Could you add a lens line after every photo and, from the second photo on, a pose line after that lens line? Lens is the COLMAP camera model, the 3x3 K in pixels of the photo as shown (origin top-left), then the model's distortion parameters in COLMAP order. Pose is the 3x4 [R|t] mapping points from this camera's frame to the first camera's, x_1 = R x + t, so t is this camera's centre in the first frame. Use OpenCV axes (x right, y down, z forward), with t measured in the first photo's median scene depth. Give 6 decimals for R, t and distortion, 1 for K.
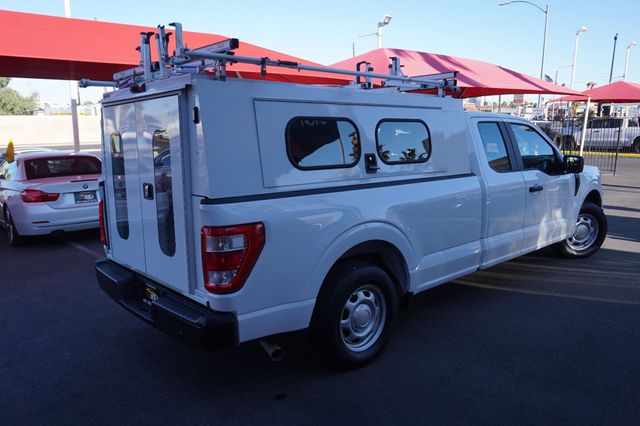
lens RADIAL K [[503.6, 0, 319.2], [0, 503.6, 213.9], [0, 0, 1]] dist [0.008451, 0.005028]
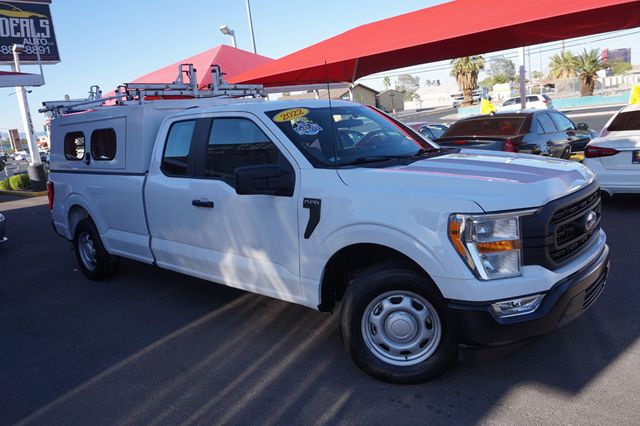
lens RADIAL K [[503.6, 0, 317.4], [0, 503.6, 213.3], [0, 0, 1]] dist [0.008451, 0.005028]
pose [[0.066270, 0.192261, -0.979104, 1.355253], [-0.078498, 0.979224, 0.186972, -0.220299], [0.994709, 0.064467, 0.079985, 1.251633]]
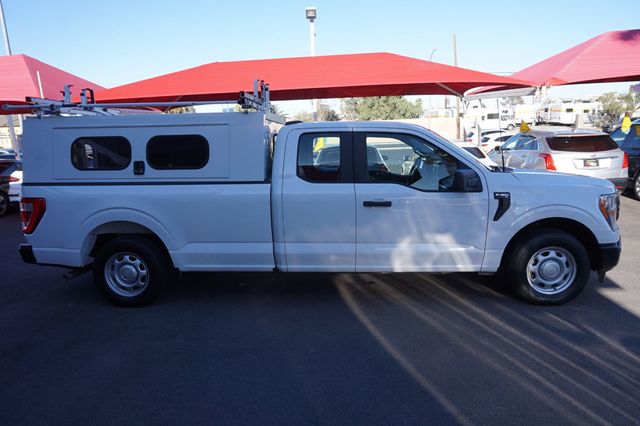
lens RADIAL K [[436.2, 0, 315.5], [0, 436.2, 213.8], [0, 0, 1]] dist [-0.033125, 0.024176]
pose [[0.680874, 0.127070, -0.721294, 1.042750], [-0.103844, 0.991634, 0.076671, -0.092270], [0.725002, 0.022699, 0.688373, 0.412798]]
